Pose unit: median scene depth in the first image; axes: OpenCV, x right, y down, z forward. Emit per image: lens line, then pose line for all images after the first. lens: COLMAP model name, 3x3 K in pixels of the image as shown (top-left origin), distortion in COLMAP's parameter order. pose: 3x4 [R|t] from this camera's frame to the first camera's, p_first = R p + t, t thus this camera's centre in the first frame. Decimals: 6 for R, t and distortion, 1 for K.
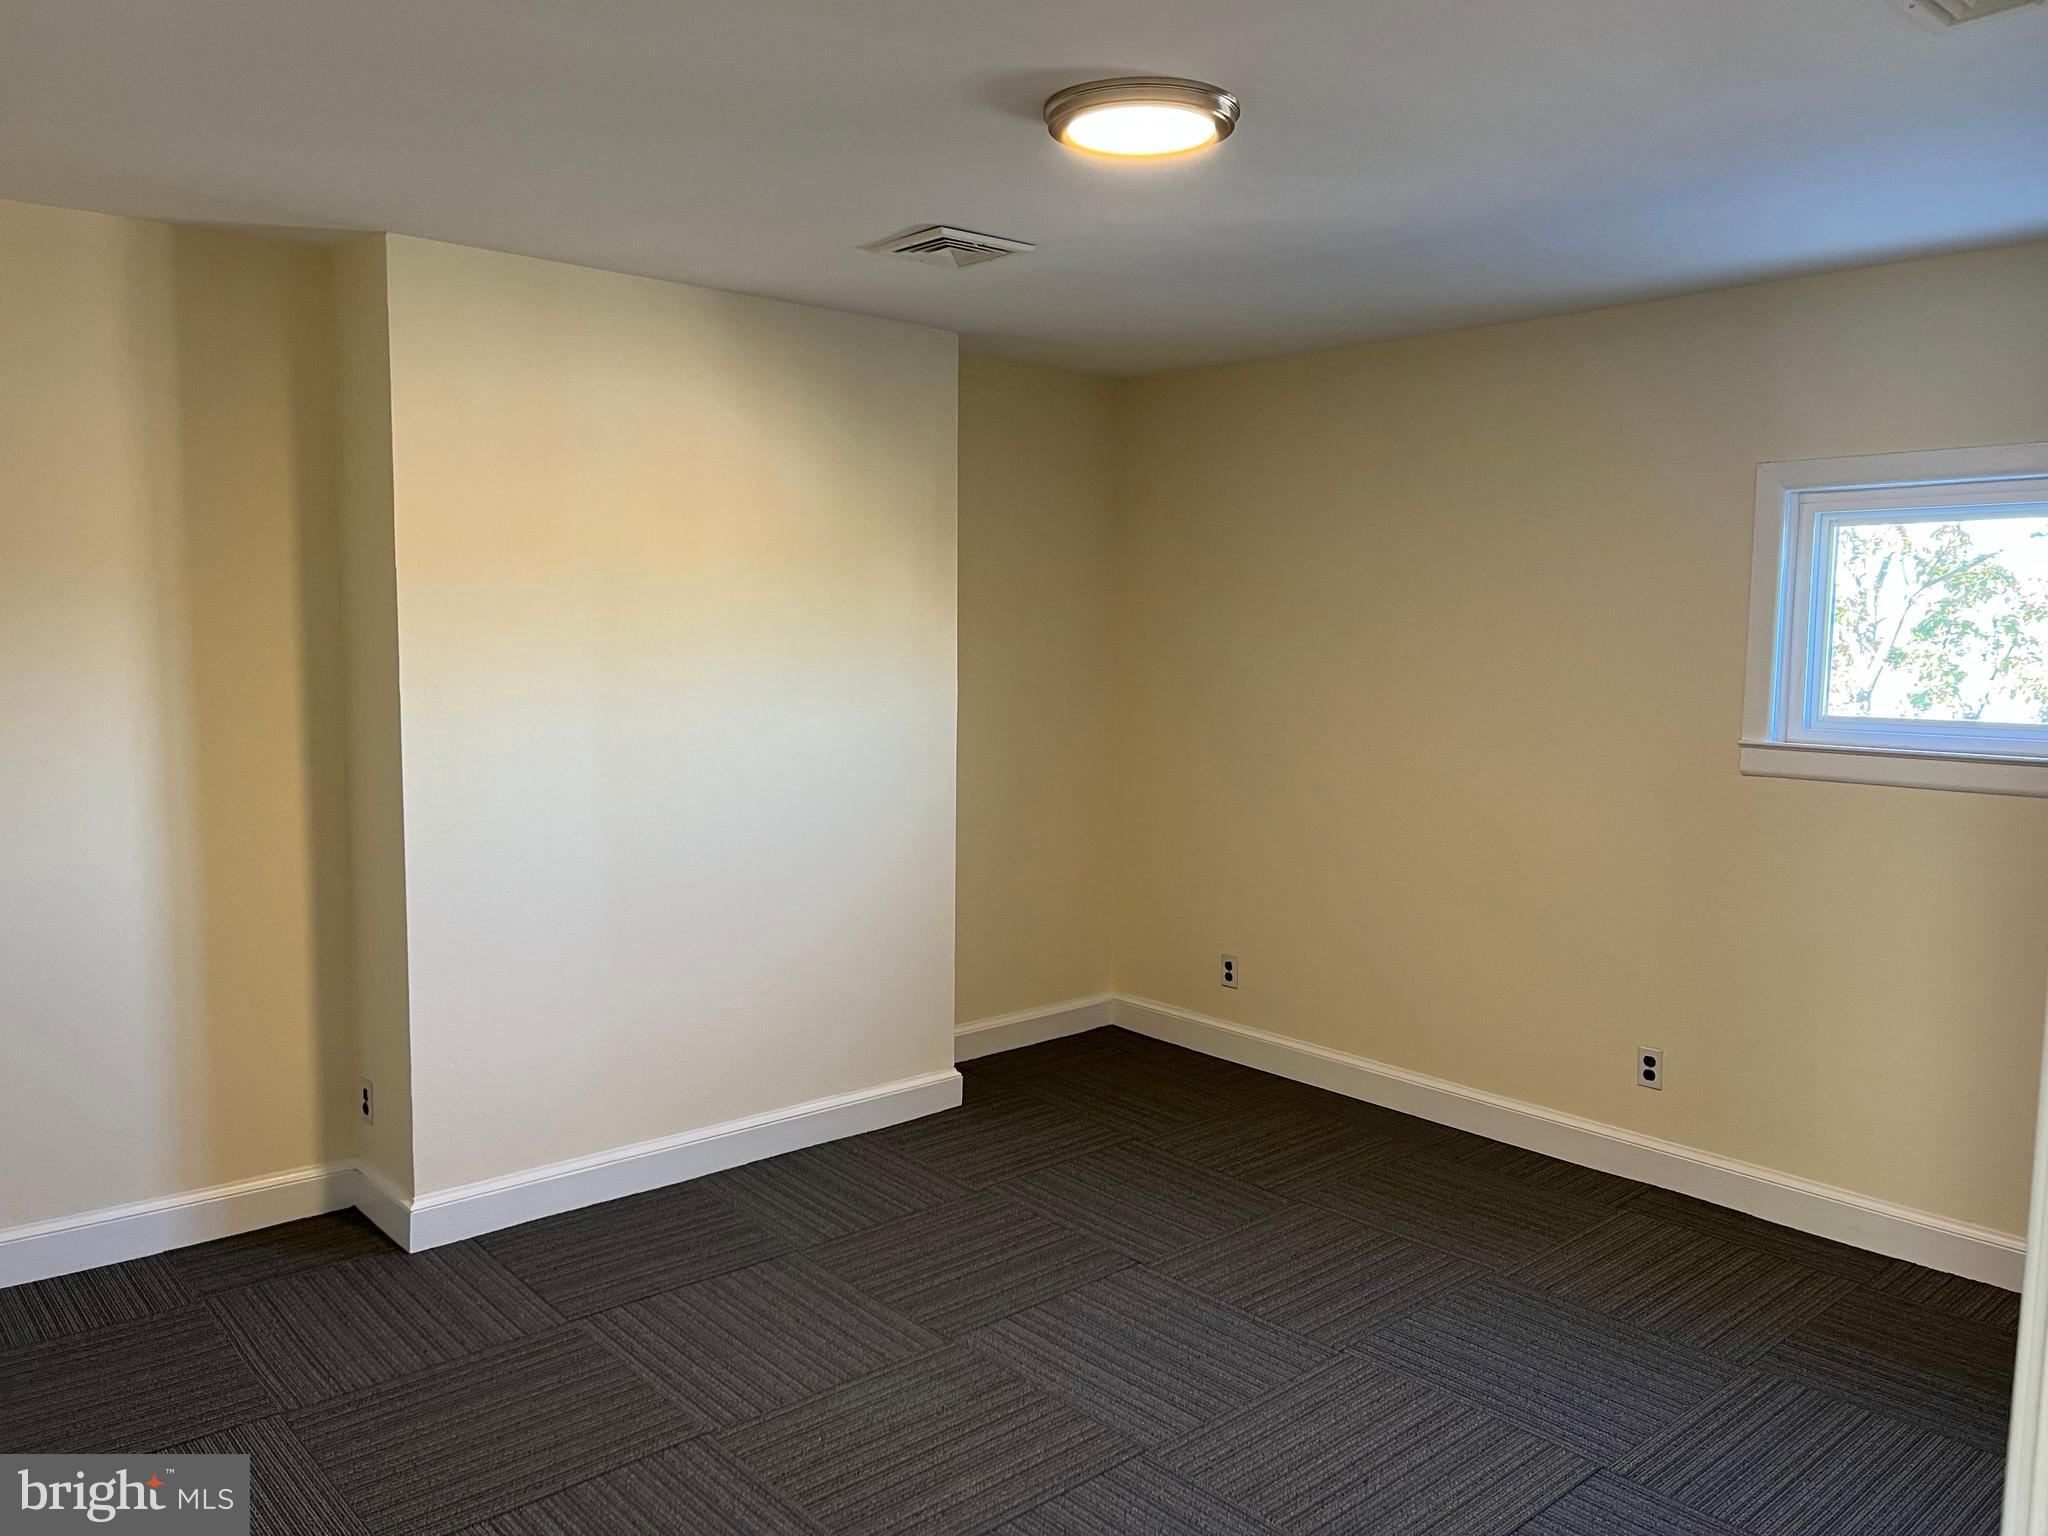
lens RADIAL K [[1549.2, 0, 1024.1], [0, 1549.2, 766.6], [0, 0, 1]] dist [0.072743, -0.075606]
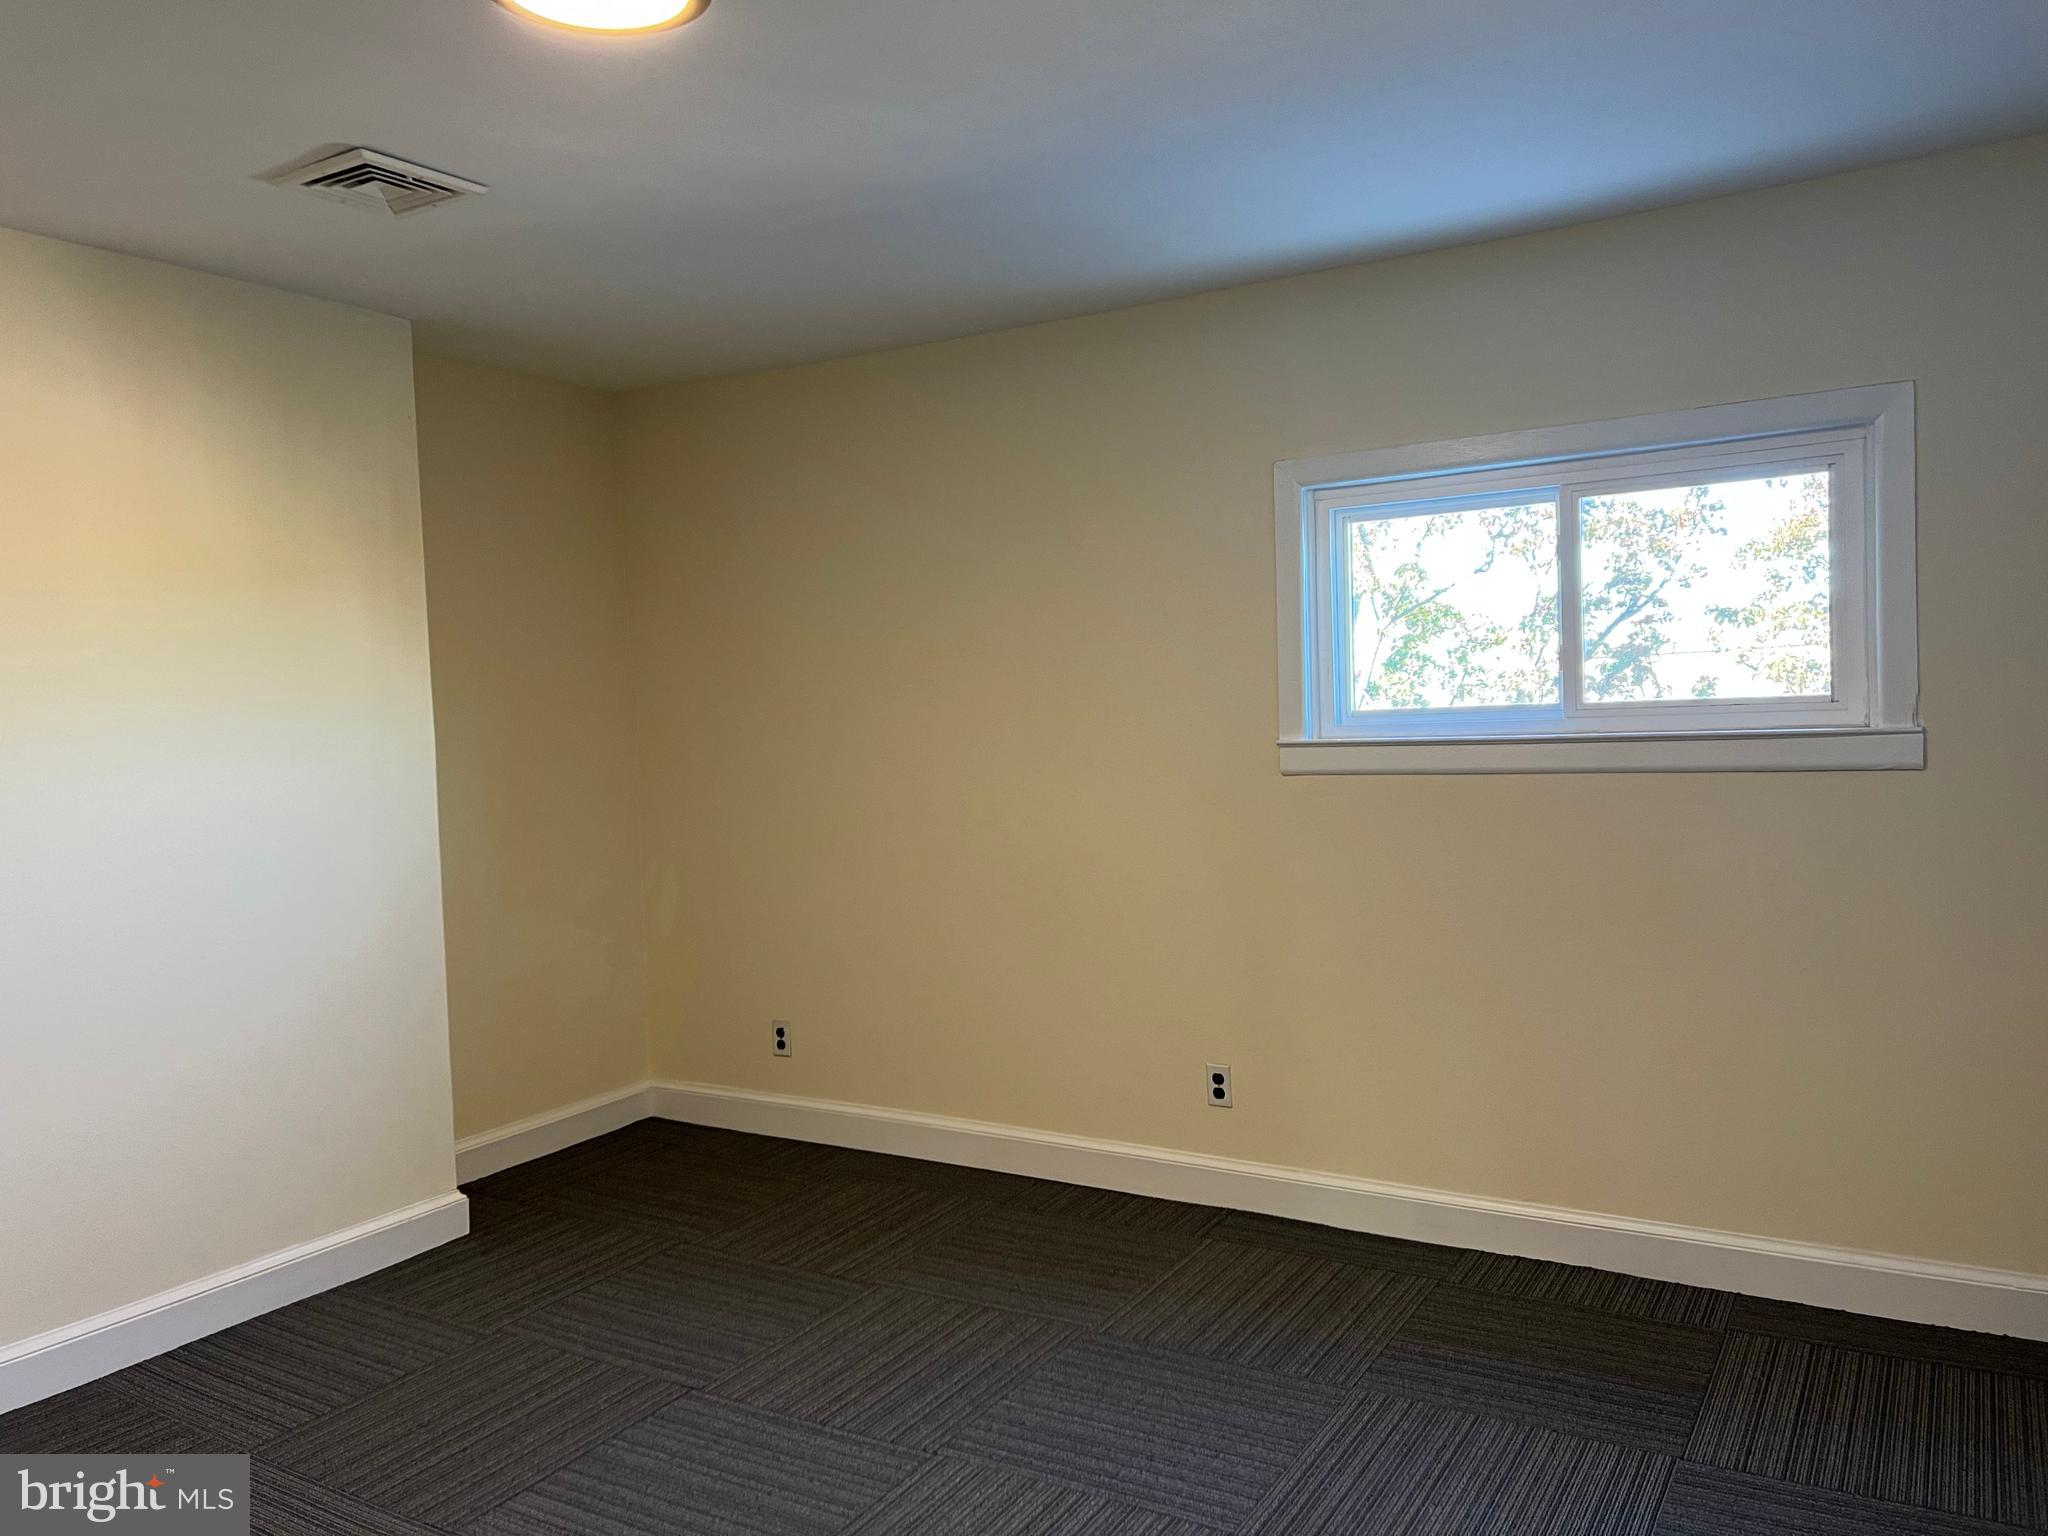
lens RADIAL K [[1549.2, 0, 1011.6], [0, 1549.2, 768.4], [0, 0, 1]] dist [0.072743, -0.075606]
pose [[0.956685, -0.058038, 0.285282, 0.015717], [0.072897, 0.996466, -0.041736, 0.030218], [-0.281852, 0.060724, 0.957534, 0.114375]]
